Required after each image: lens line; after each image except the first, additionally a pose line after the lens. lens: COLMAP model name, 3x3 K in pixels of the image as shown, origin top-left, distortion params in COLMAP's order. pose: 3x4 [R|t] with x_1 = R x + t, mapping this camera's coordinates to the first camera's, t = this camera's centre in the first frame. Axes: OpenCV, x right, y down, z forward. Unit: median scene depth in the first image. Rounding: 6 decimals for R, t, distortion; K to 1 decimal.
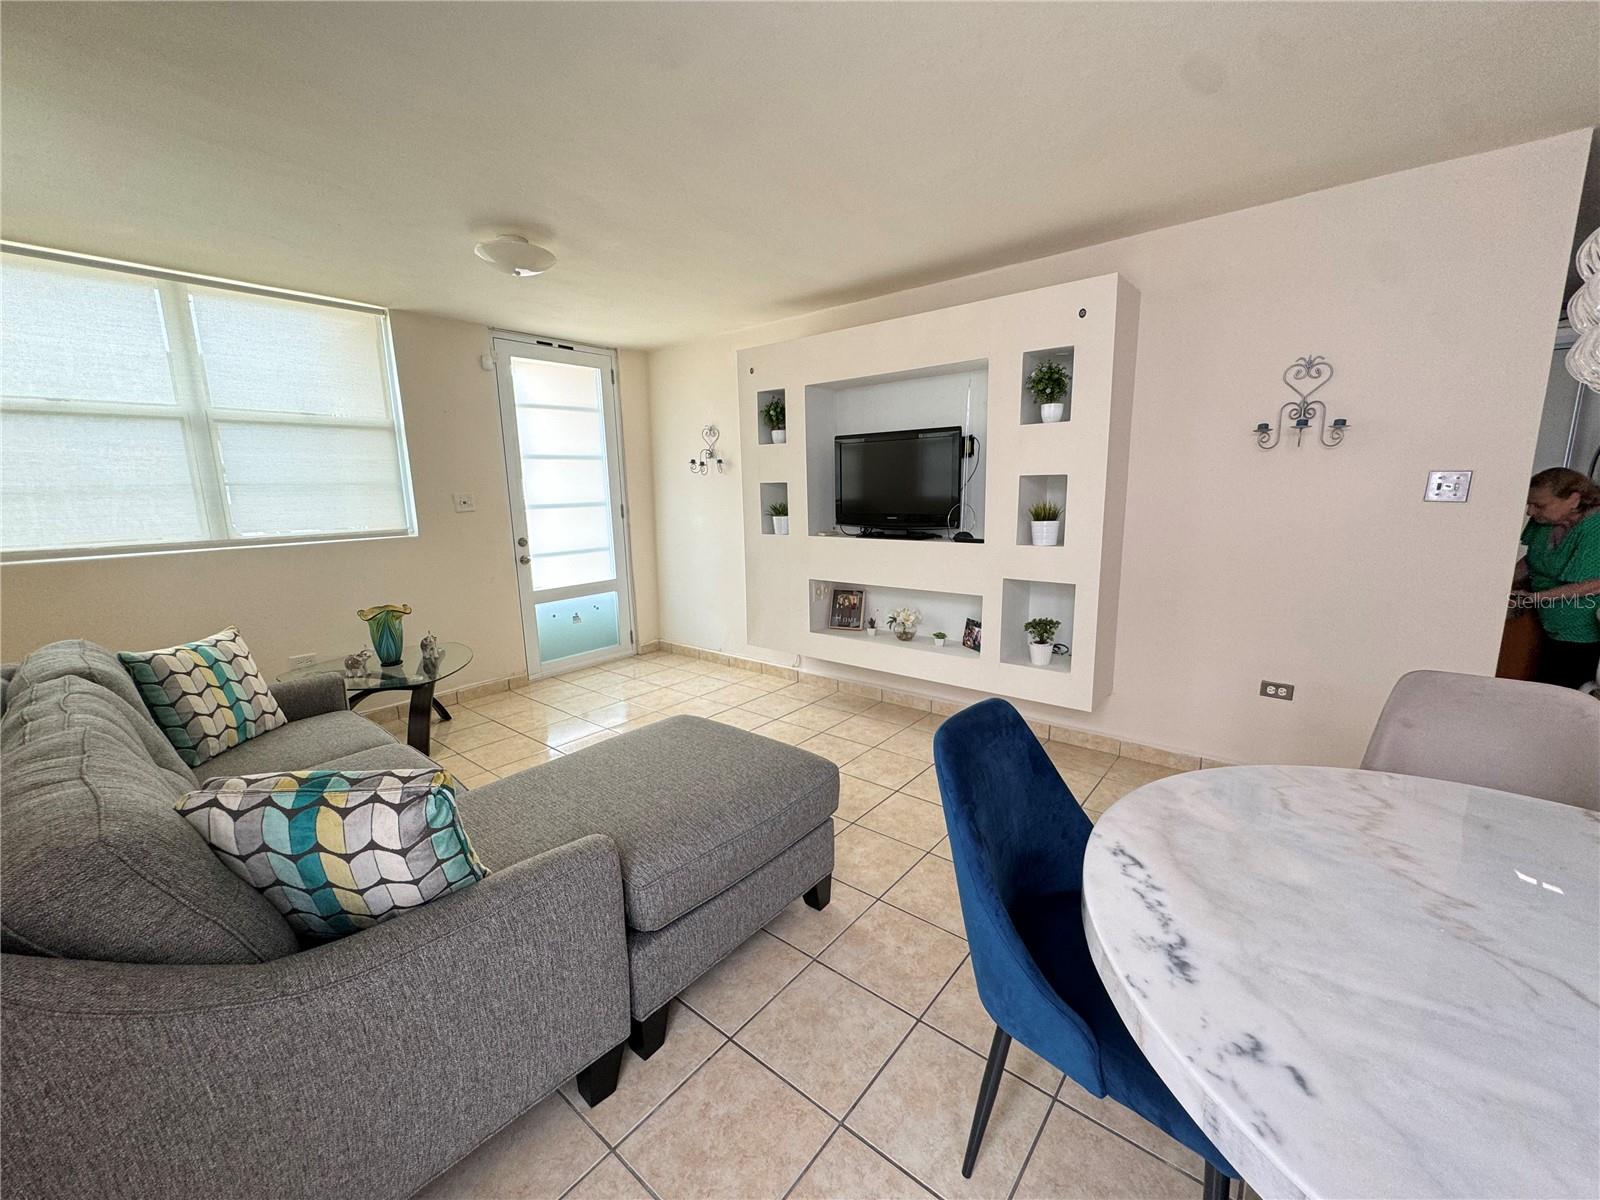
lens RADIAL K [[634.9, 0, 799.4], [0, 634.9, 602.4], [0, 0, 1]] dist [-0.004648, -0.000363]
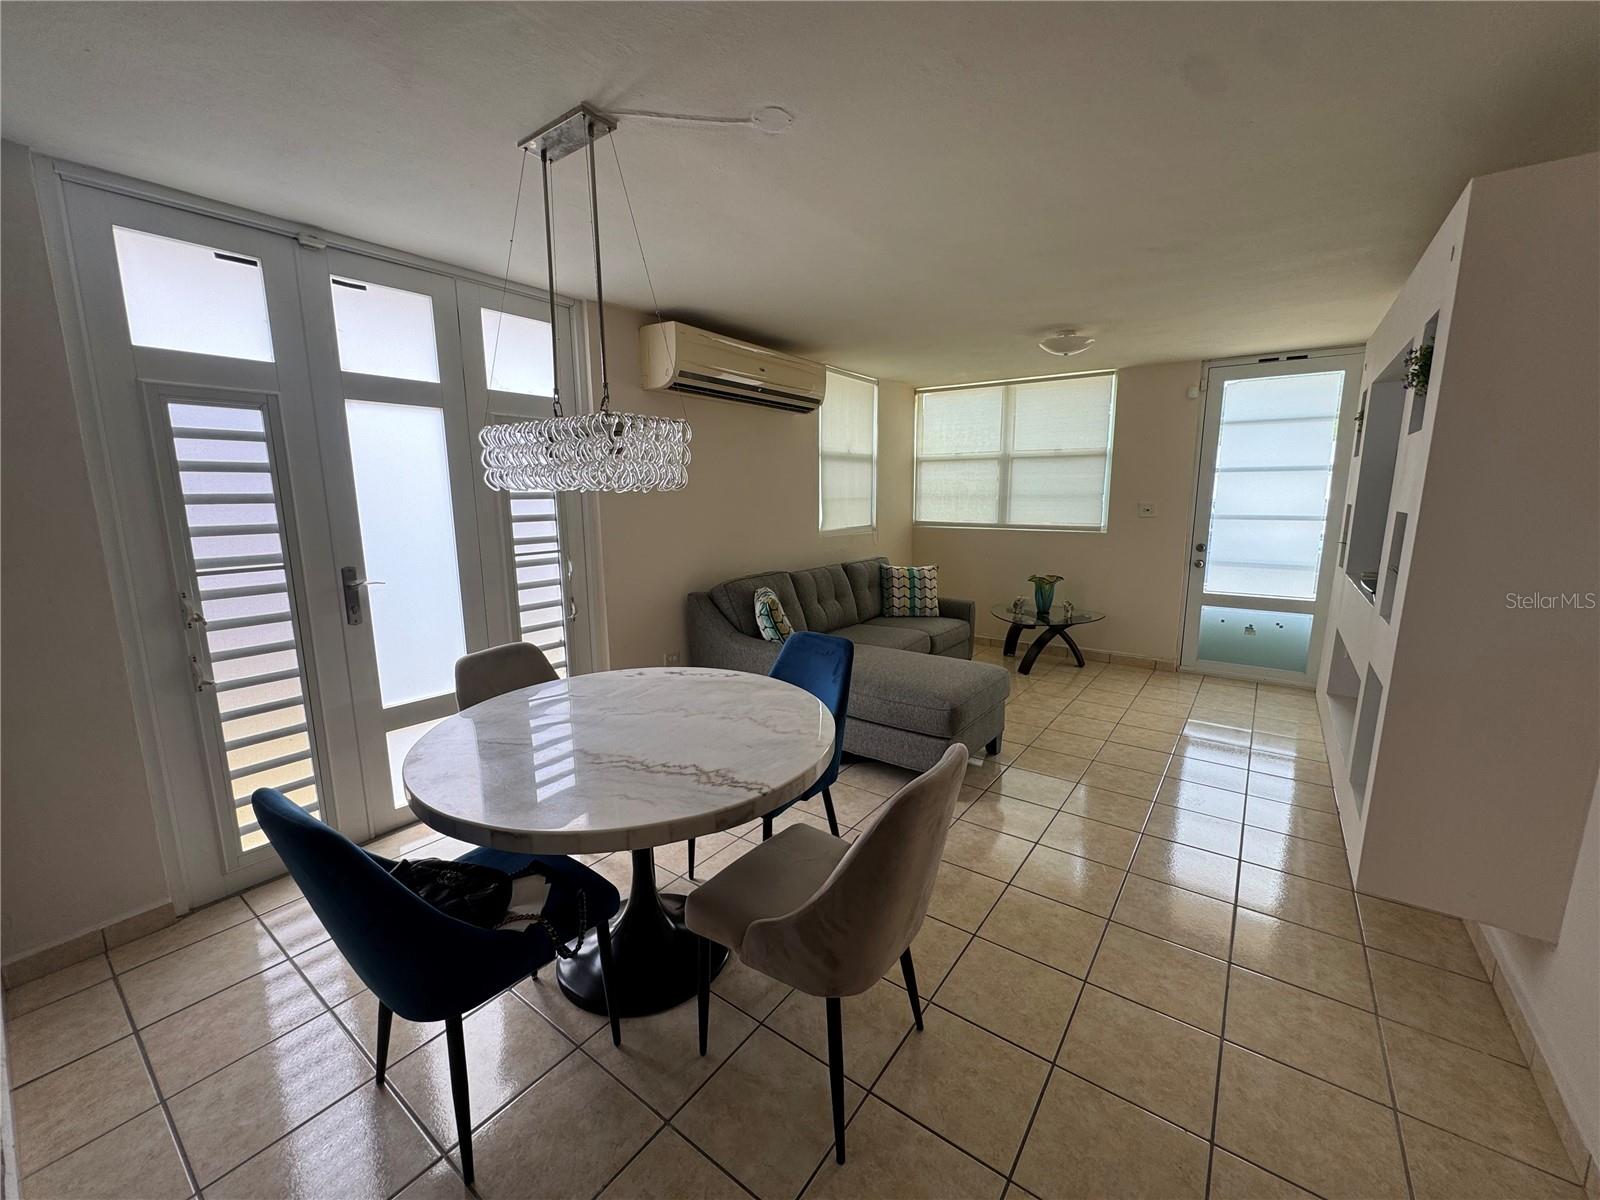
lens RADIAL K [[634.9, 0, 799.4], [0, 634.9, 602.4], [0, 0, 1]] dist [-0.004648, -0.000363]
pose [[0.054221, 0.191266, -0.980039, 0.778741], [-0.178951, 0.967454, 0.178909, -0.091608], [0.982363, 0.165678, 0.086684, 0.277138]]
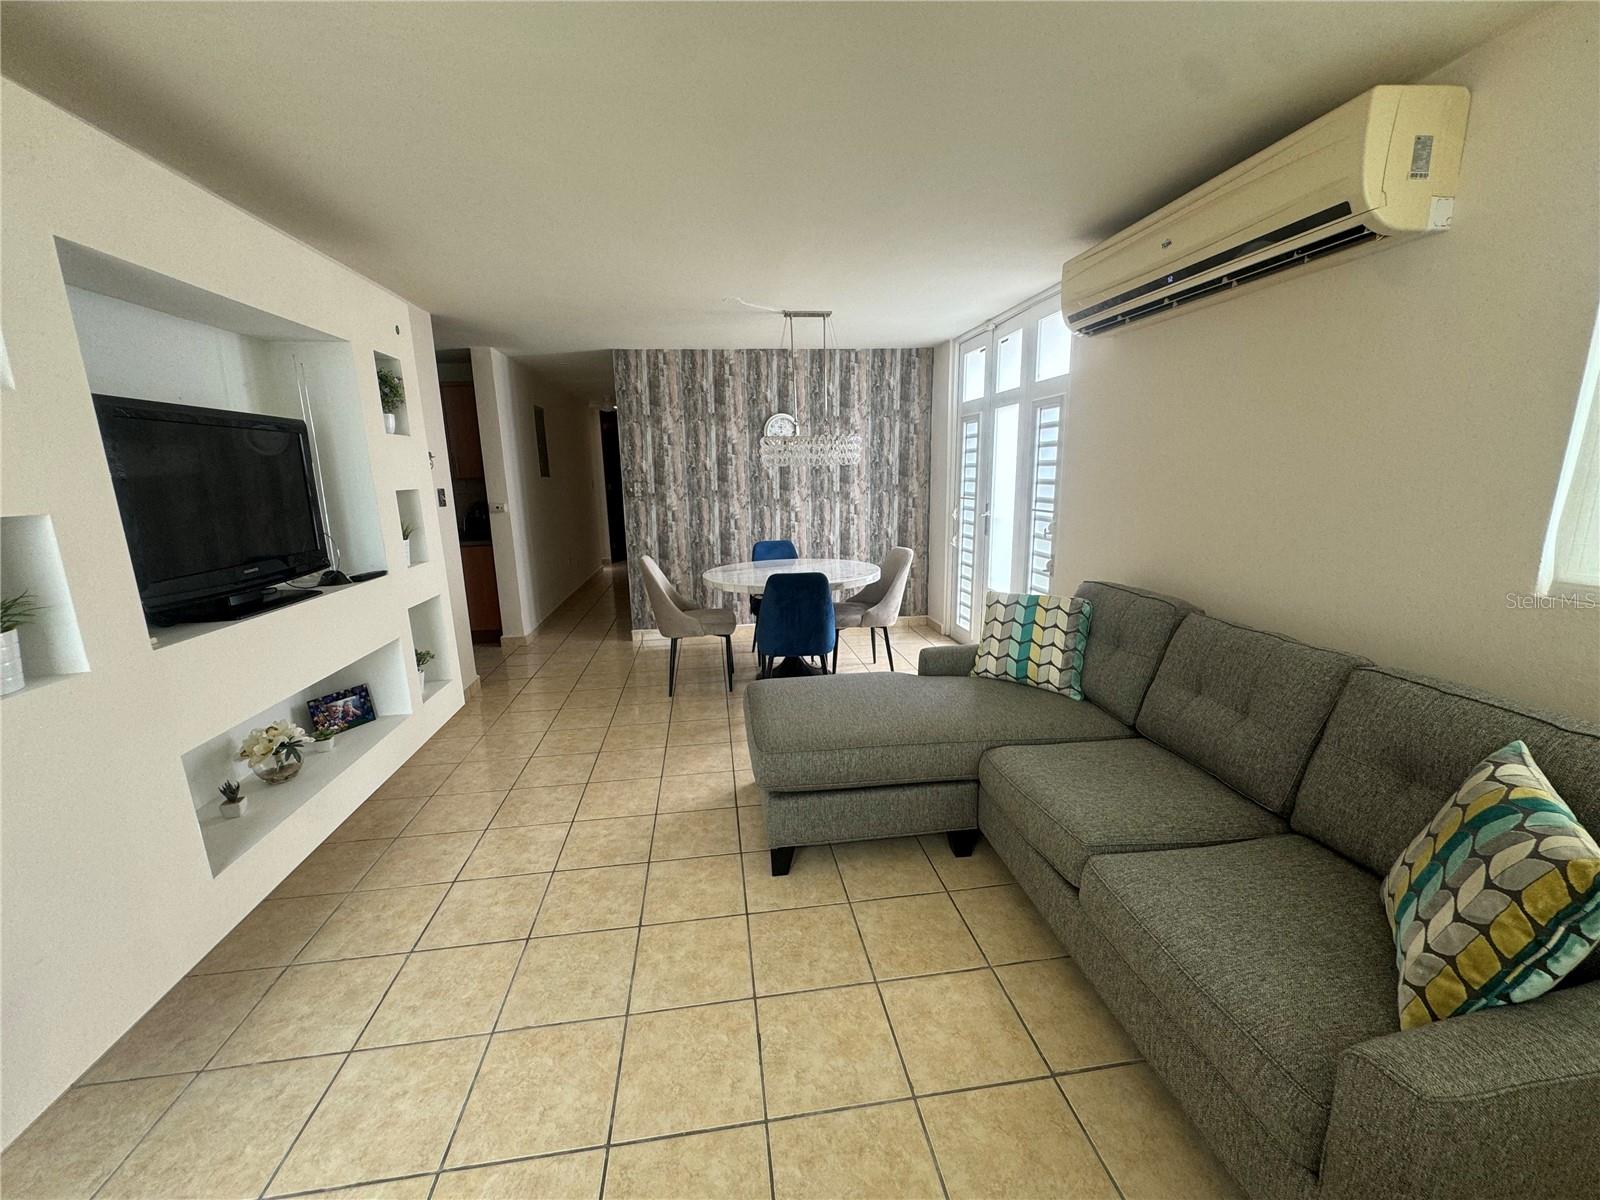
lens RADIAL K [[634.9, 0, 799.4], [0, 634.9, 602.4], [0, 0, 1]] dist [-0.004648, -0.000363]
pose [[-0.739952, -0.096225, 0.665742, -0.539040], [0.165520, 0.933238, 0.318858, -0.198783], [-0.651977, 0.346133, -0.674624, 1.021379]]
